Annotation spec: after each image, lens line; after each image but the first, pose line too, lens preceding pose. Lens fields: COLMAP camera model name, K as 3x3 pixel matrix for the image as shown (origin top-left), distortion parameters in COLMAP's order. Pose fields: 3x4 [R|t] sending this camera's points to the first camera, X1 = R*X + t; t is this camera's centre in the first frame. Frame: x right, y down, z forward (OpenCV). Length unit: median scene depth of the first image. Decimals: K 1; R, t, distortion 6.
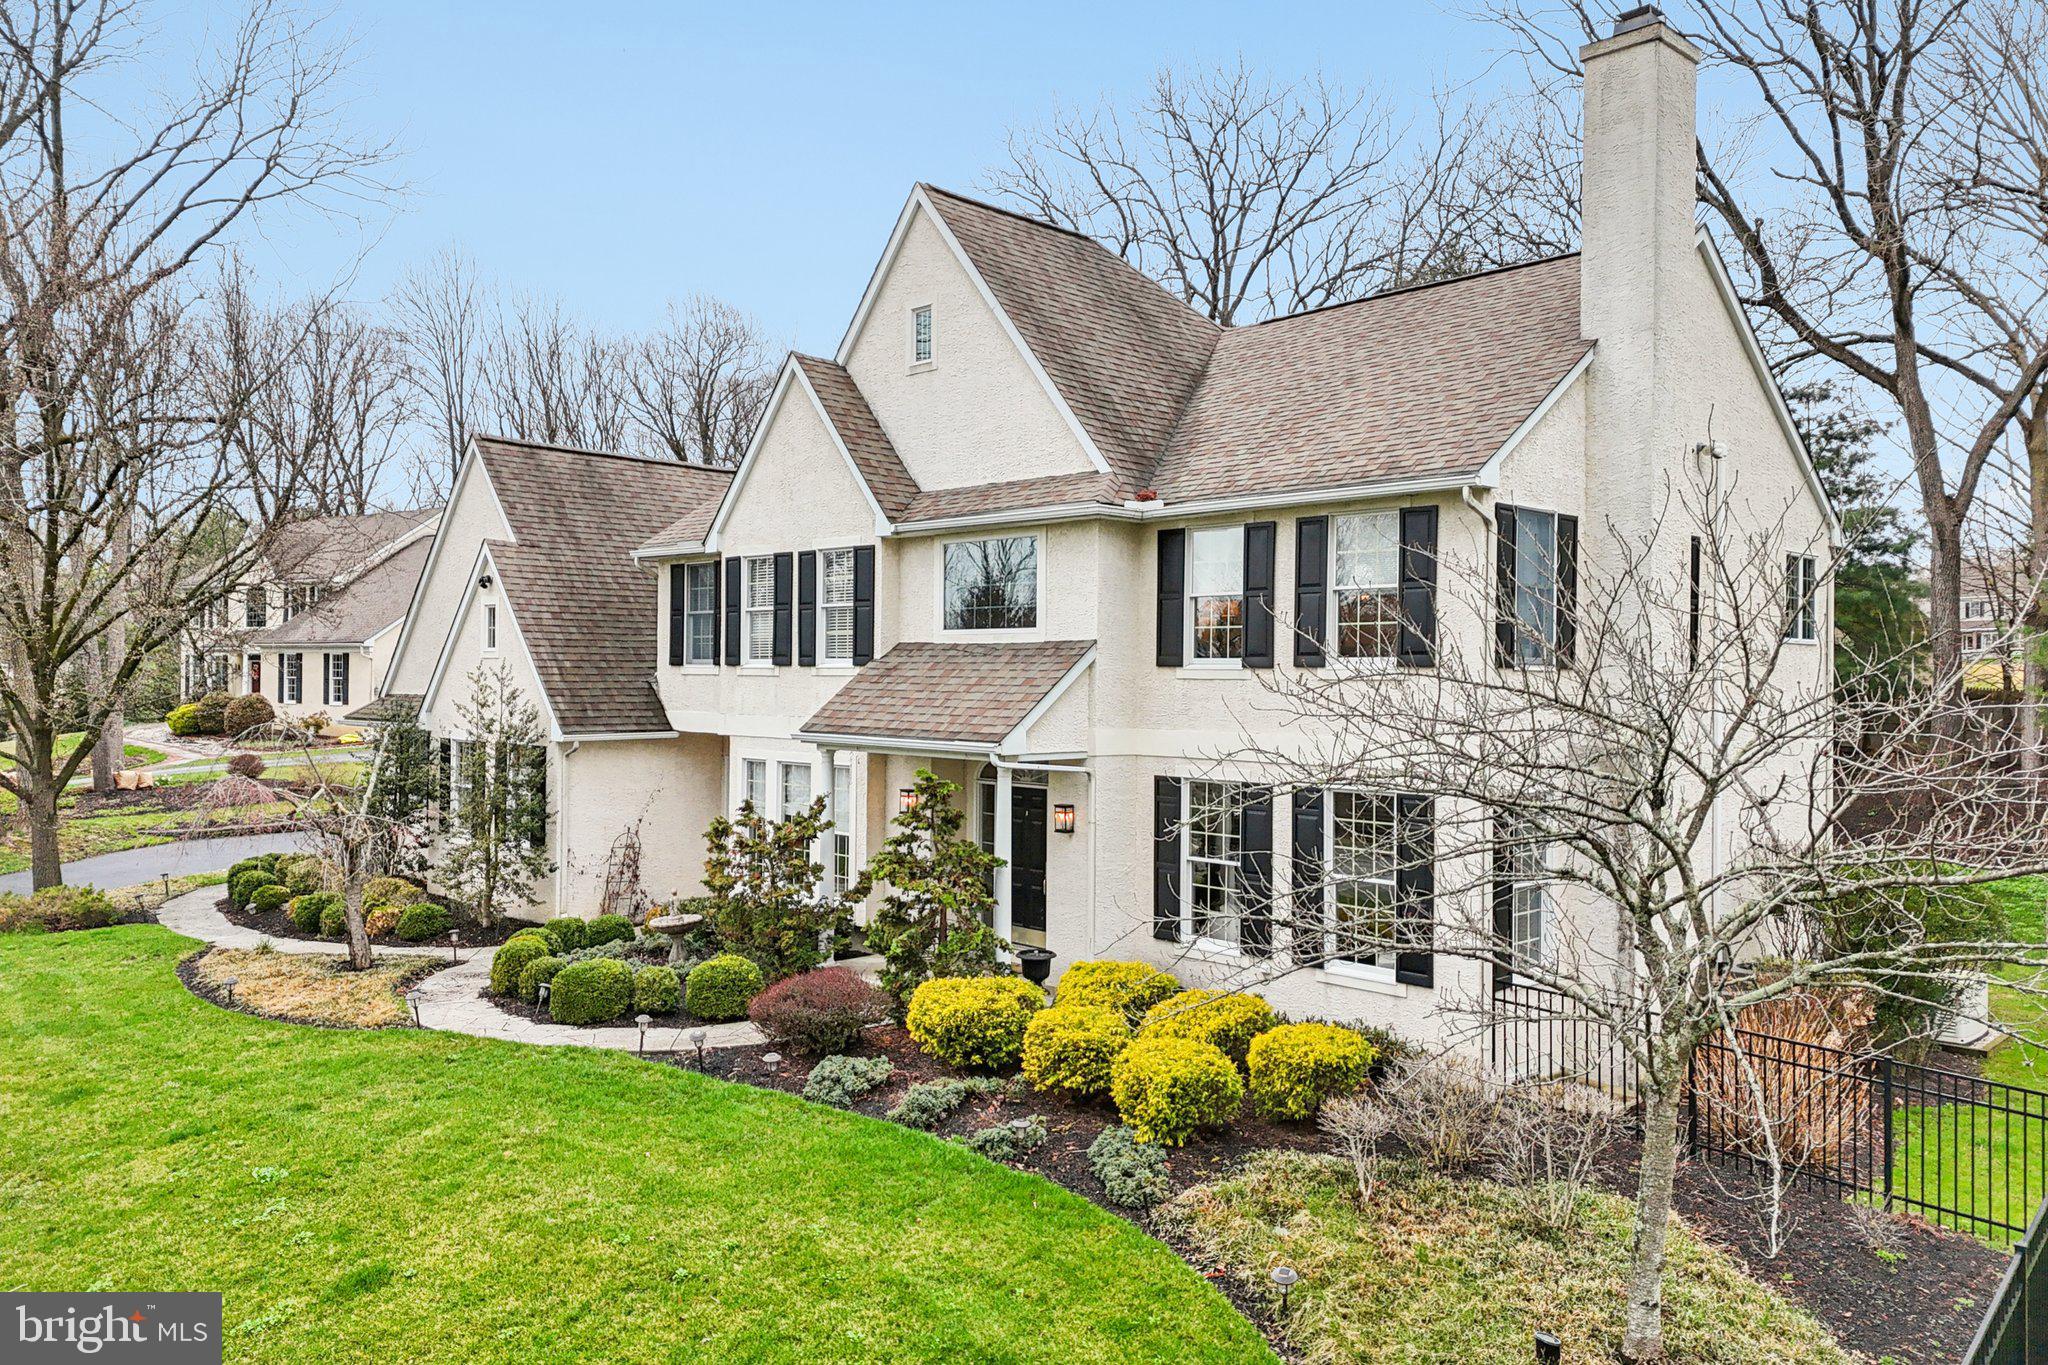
lens RADIAL K [[1479.7, 0, 1002.0], [0, 1479.7, 686.1], [0, 0, 1]] dist [0.162990, -0.194290]
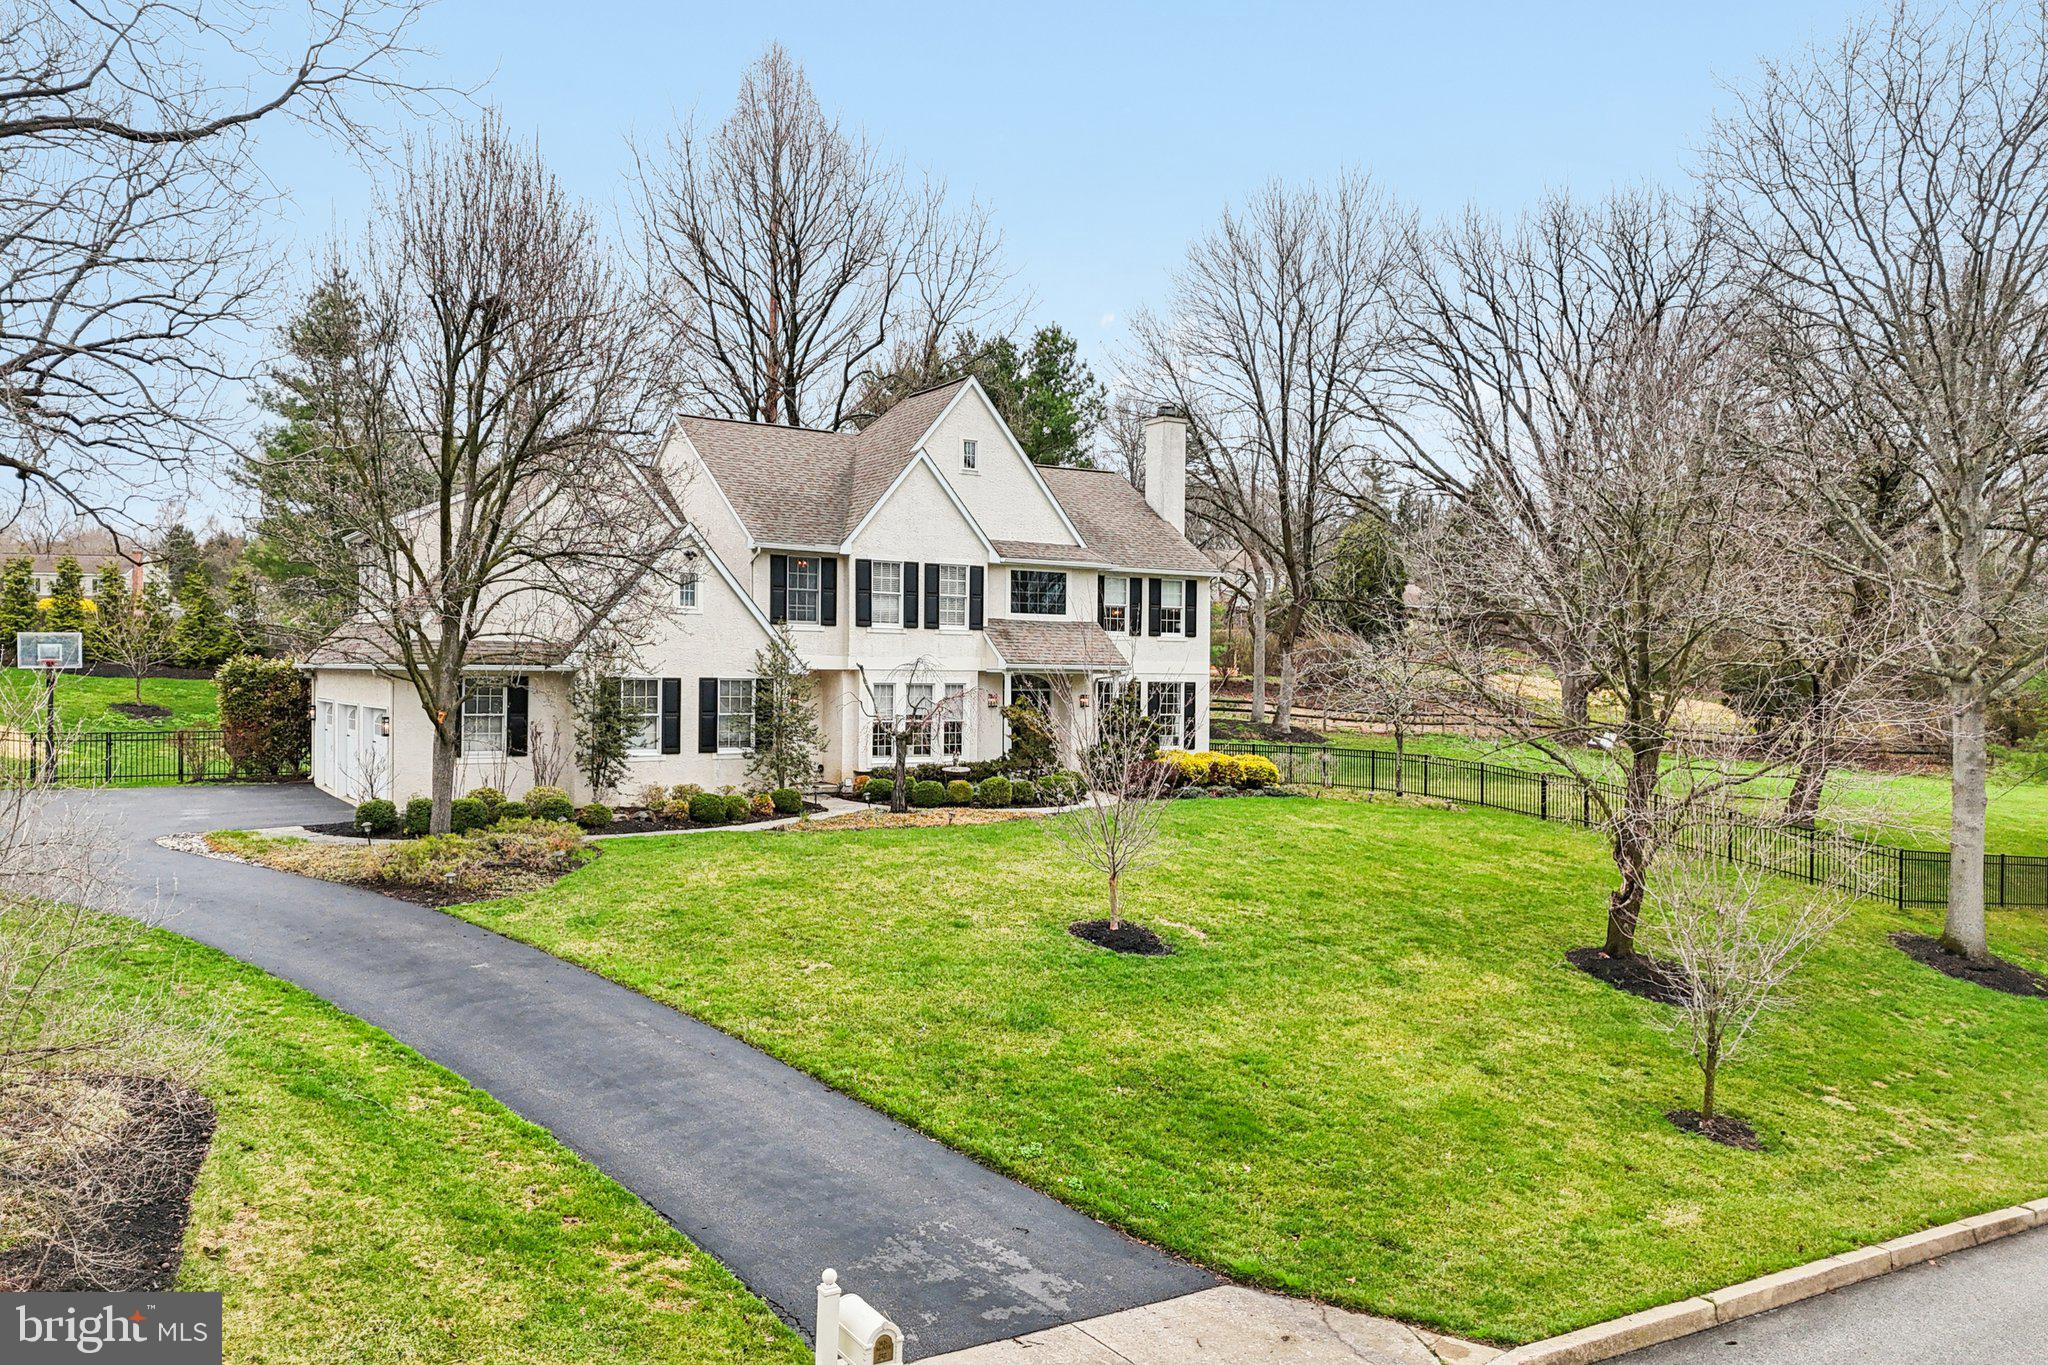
lens RADIAL K [[1479.7, 0, 1002.0], [0, 1479.7, 686.1], [0, 0, 1]] dist [0.162990, -0.194290]
pose [[0.206022, -0.008806, 0.978508, -1.929179], [0.000192, 0.999960, 0.008959, 0.041391], [-0.978547, -0.001658, 0.206015, 0.580941]]
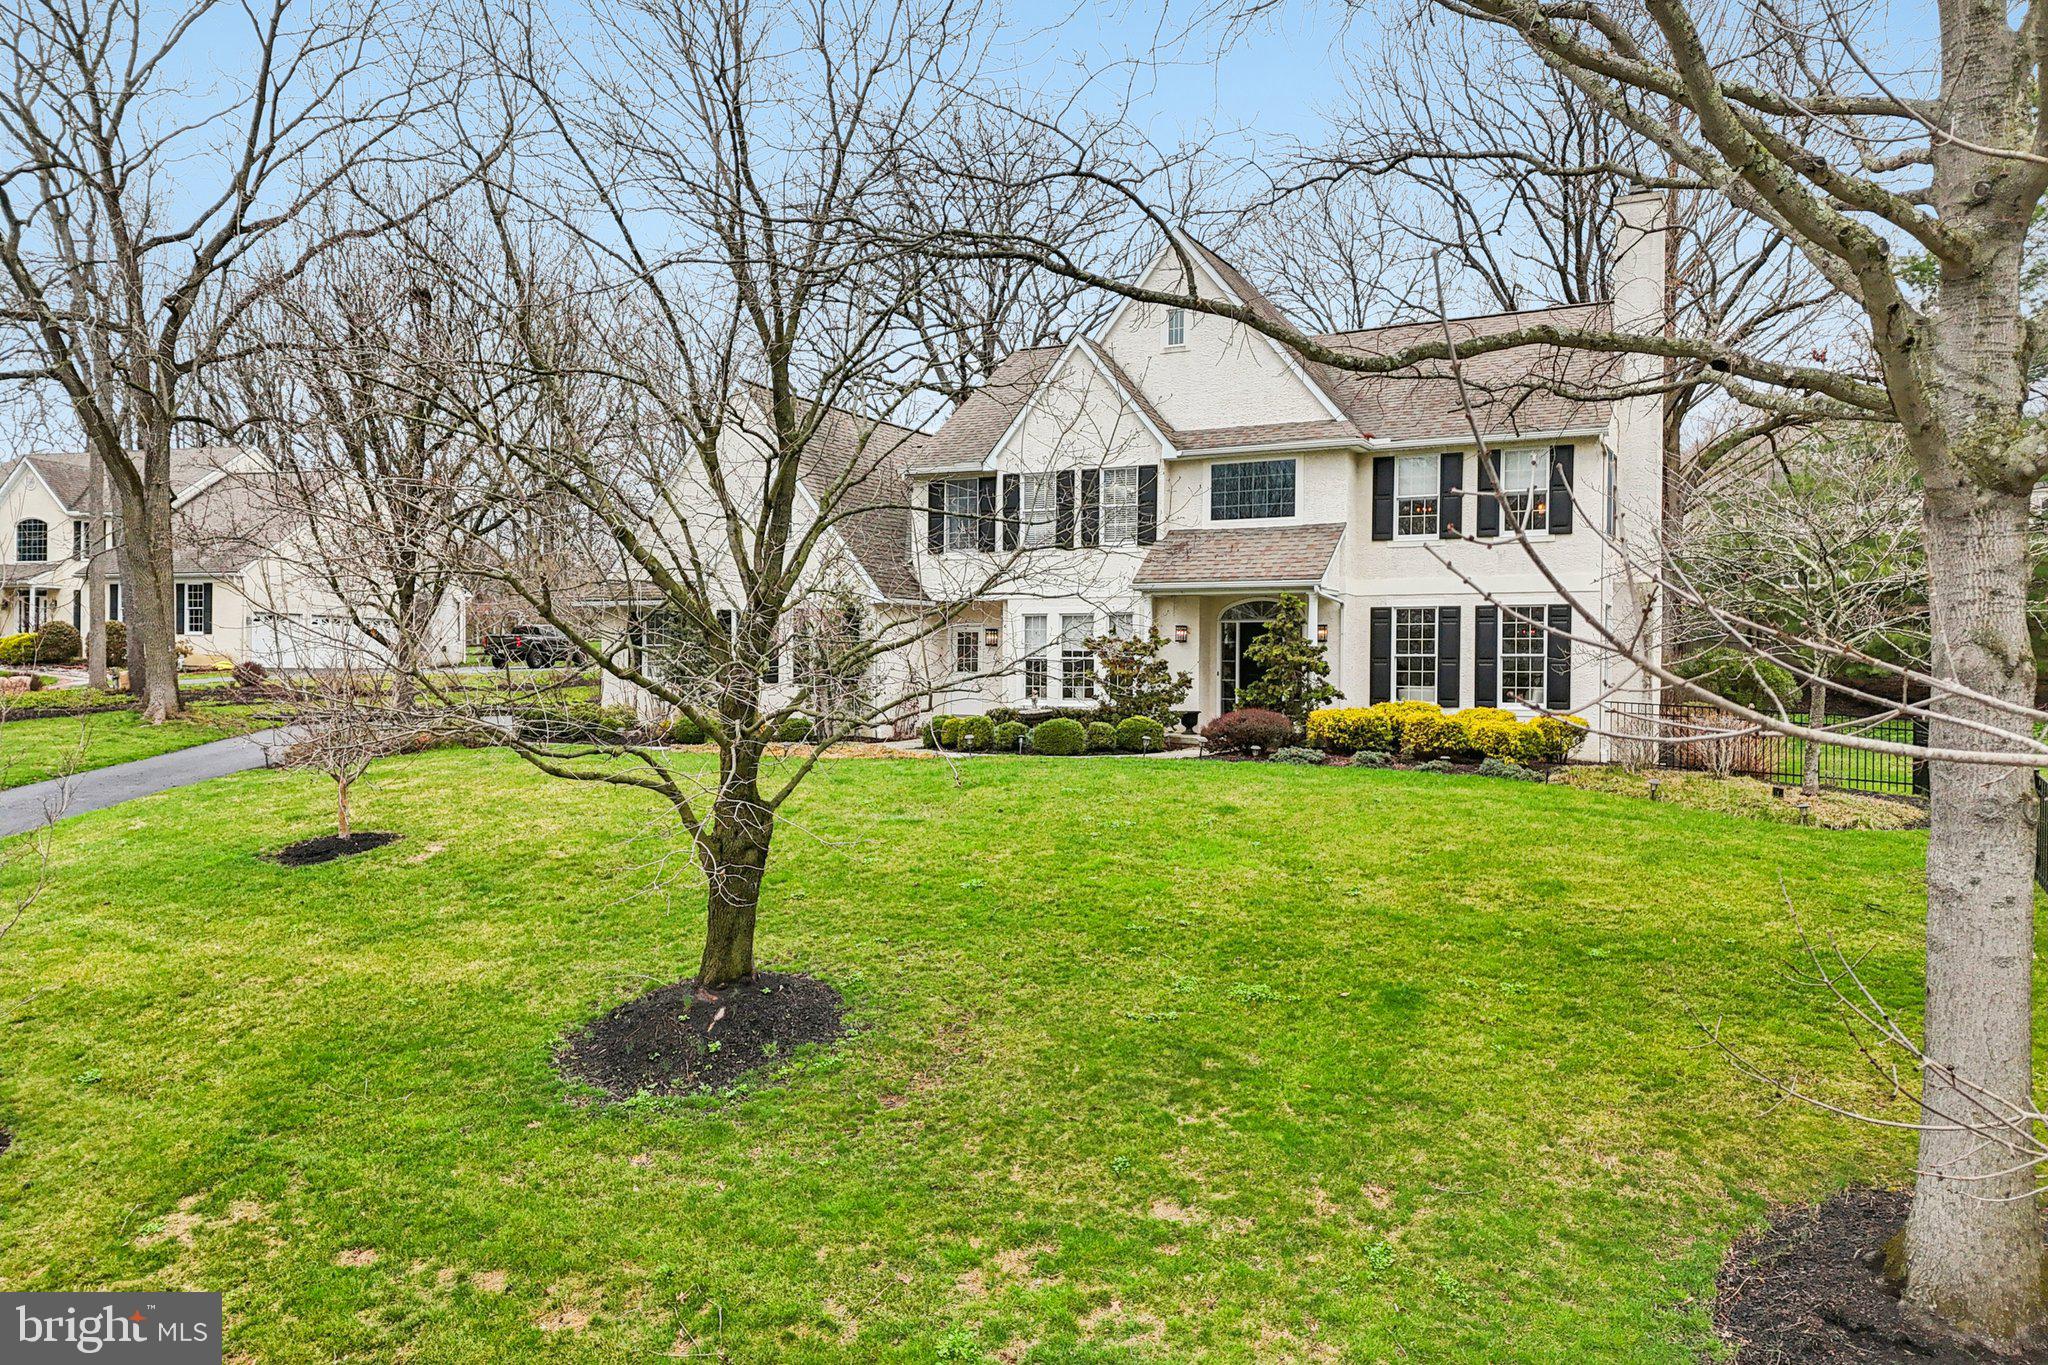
lens RADIAL K [[1479.7, 0, 1002.0], [0, 1479.7, 686.1], [0, 0, 1]] dist [0.162990, -0.194290]
pose [[0.948965, -0.001939, 0.315376, -0.714036], [0.000776, 0.999992, 0.003816, 0.124873], [-0.315381, -0.003376, 0.948959, -0.394515]]
